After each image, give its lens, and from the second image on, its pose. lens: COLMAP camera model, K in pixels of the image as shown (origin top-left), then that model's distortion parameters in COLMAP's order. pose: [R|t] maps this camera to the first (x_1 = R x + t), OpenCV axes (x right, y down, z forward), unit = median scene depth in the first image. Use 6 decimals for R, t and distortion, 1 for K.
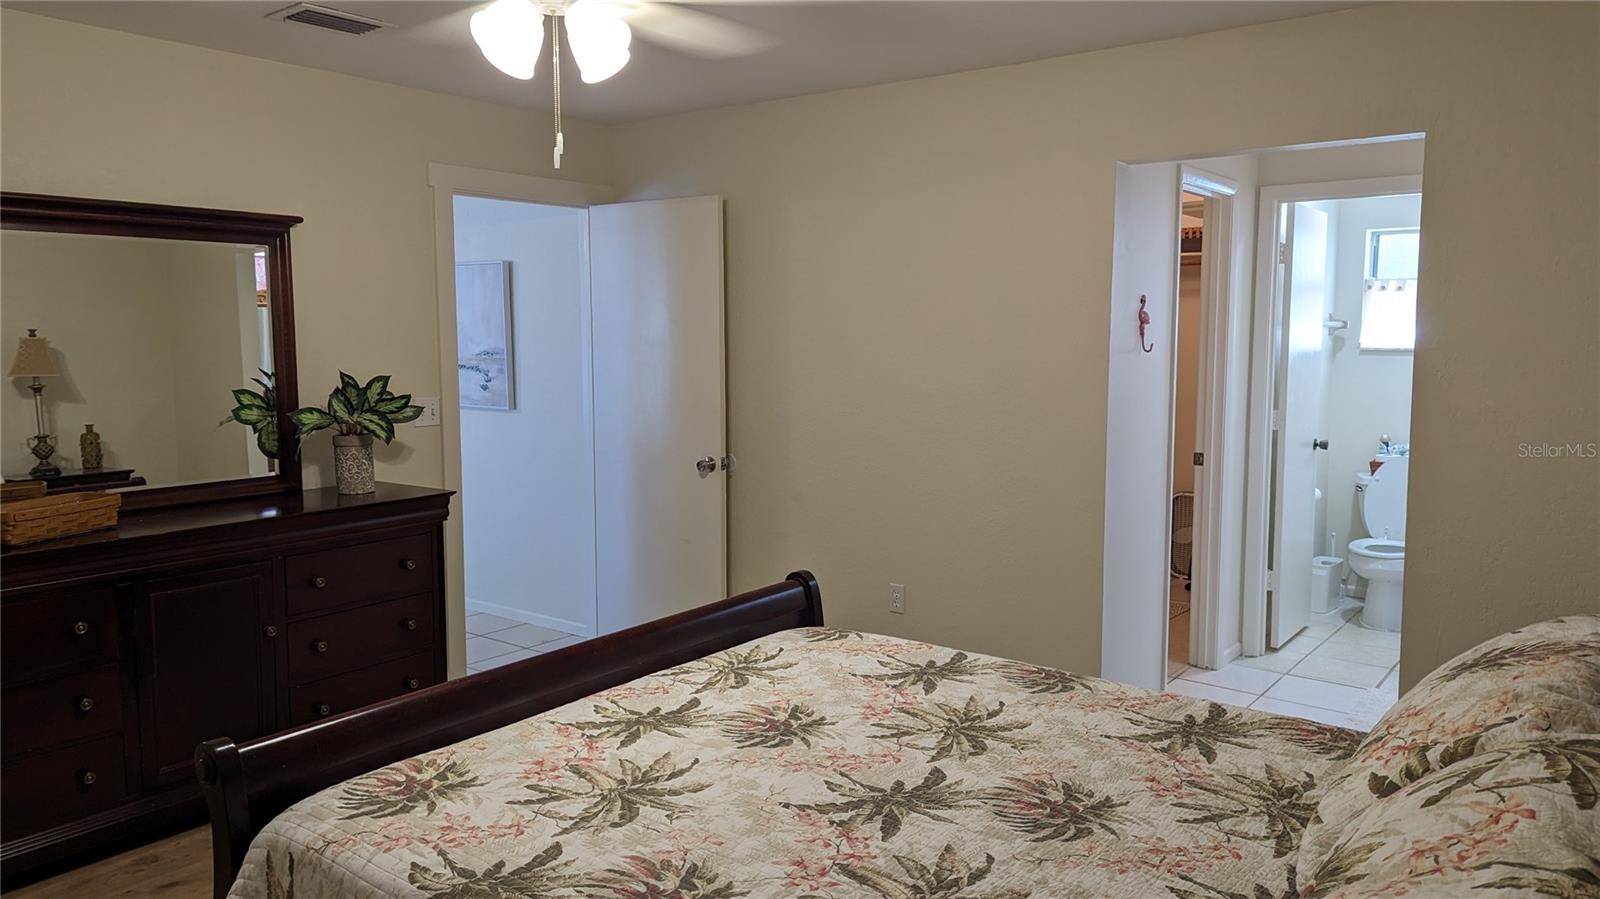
lens RADIAL K [[1133.5, 0, 800.0], [0, 1133.5, 449.5], [0, 0, 1]] dist [0.053951, -0.006584]
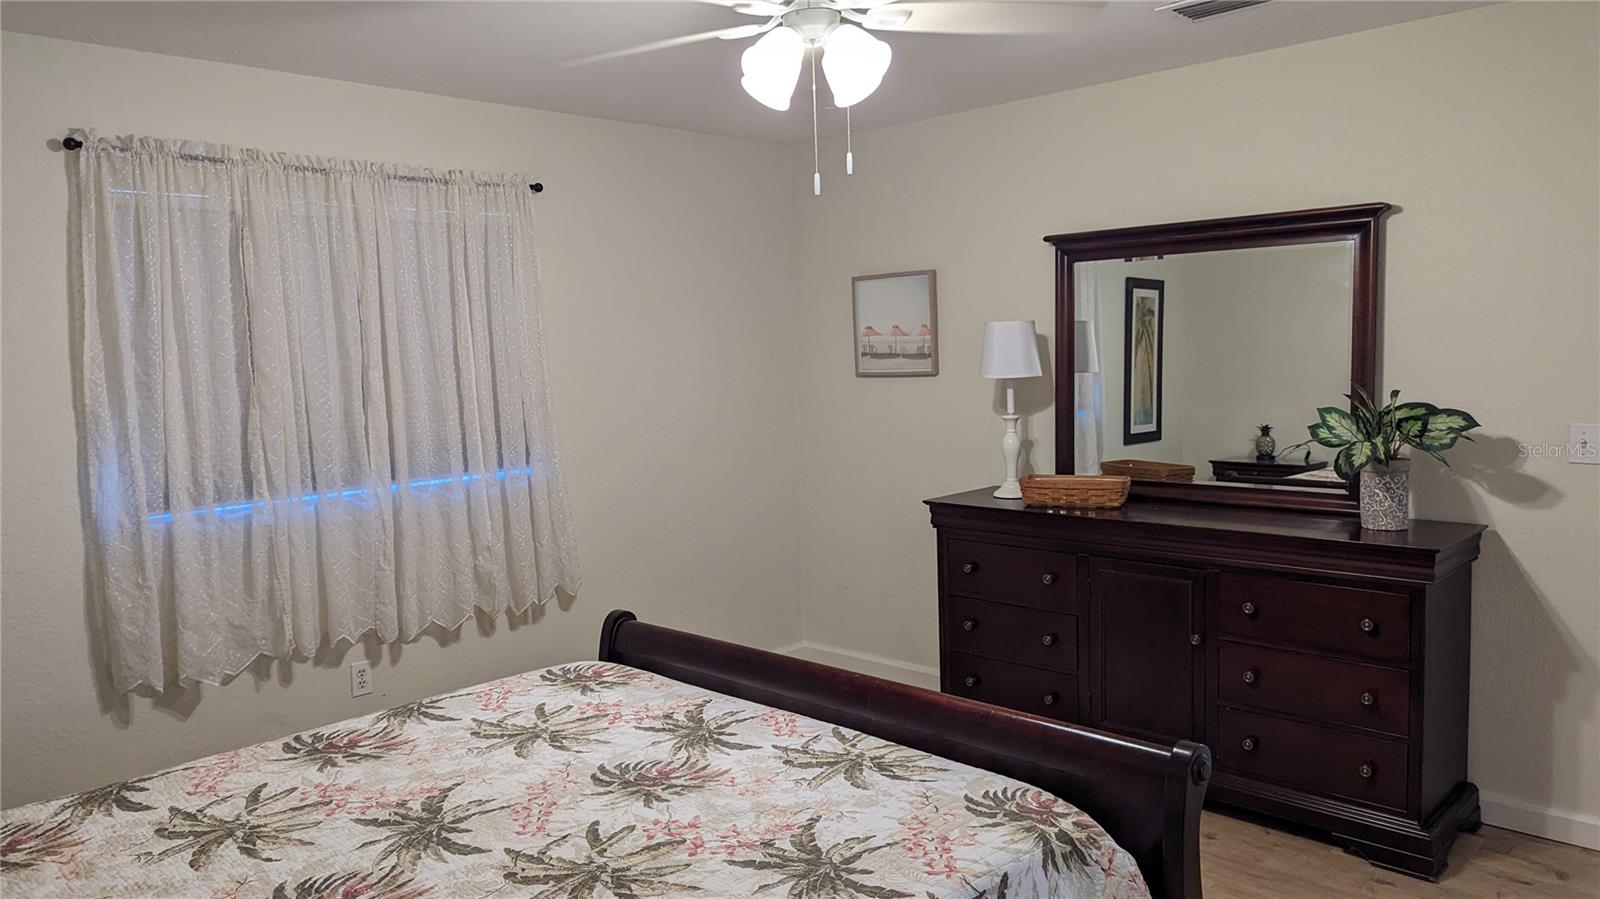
lens RADIAL K [[1133.5, 0, 800.0], [0, 1133.5, 449.5], [0, 0, 1]] dist [0.053951, -0.006584]
pose [[-0.107807, 0.103004, -0.988821, 0.890071], [-0.076263, 0.990831, 0.111528, -0.147696], [0.991242, 0.087434, -0.098963, 1.207617]]
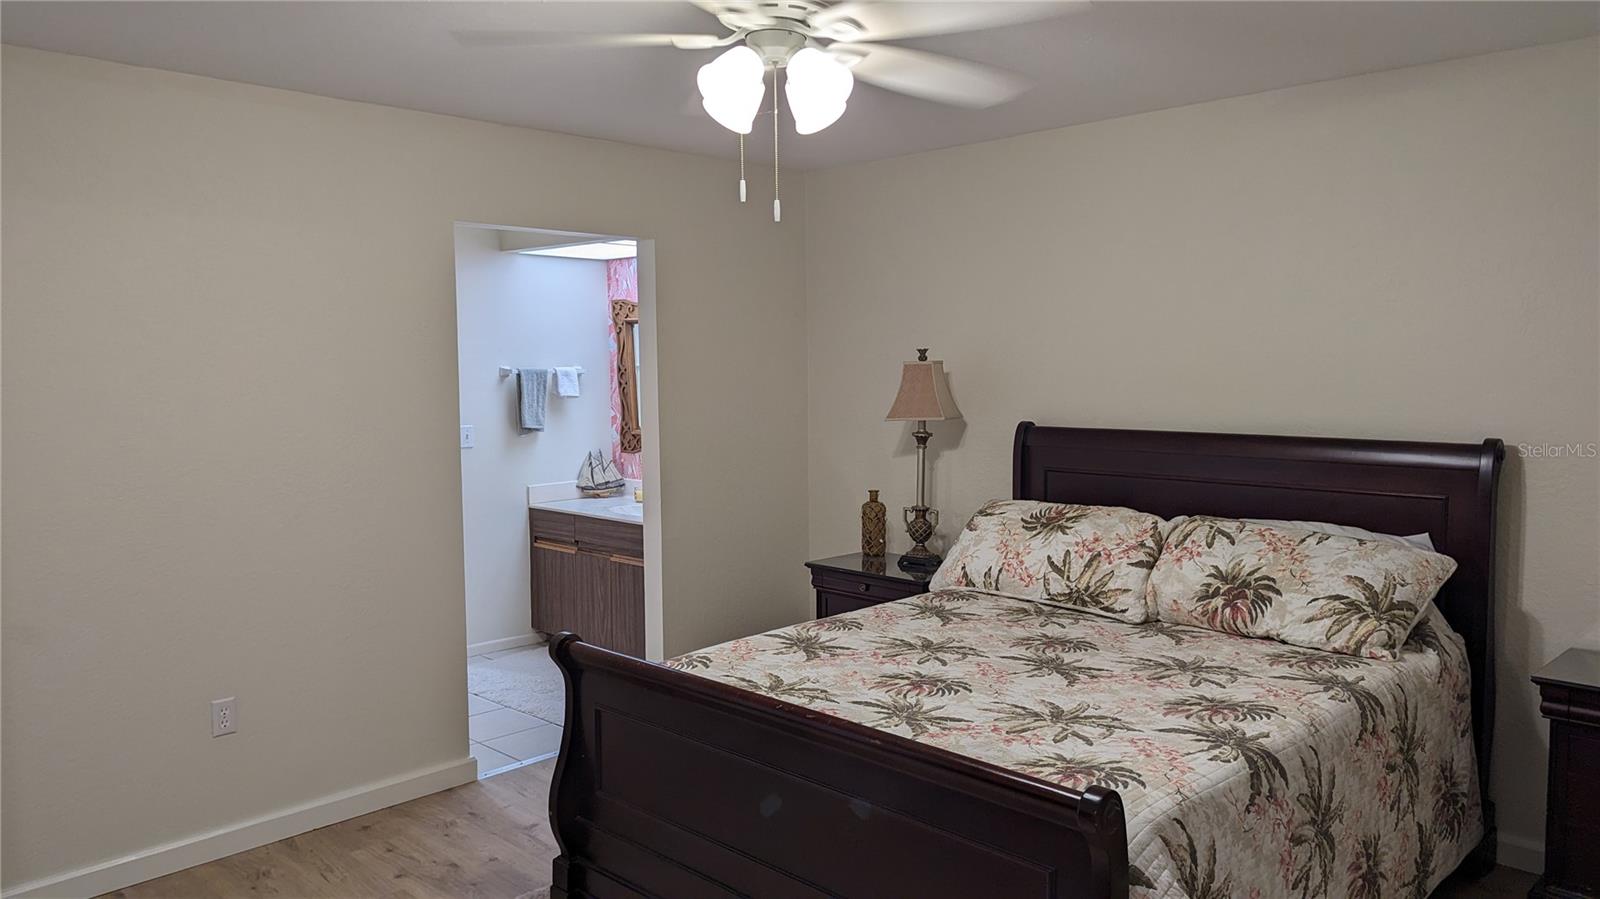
lens RADIAL K [[1133.5, 0, 800.0], [0, 1133.5, 449.5], [0, 0, 1]] dist [0.053951, -0.006584]
pose [[0.123901, -0.077750, 0.989244, -1.315255], [0.114022, 0.991438, 0.063642, -0.120565], [-0.985722, 0.104910, 0.131705, 0.951920]]
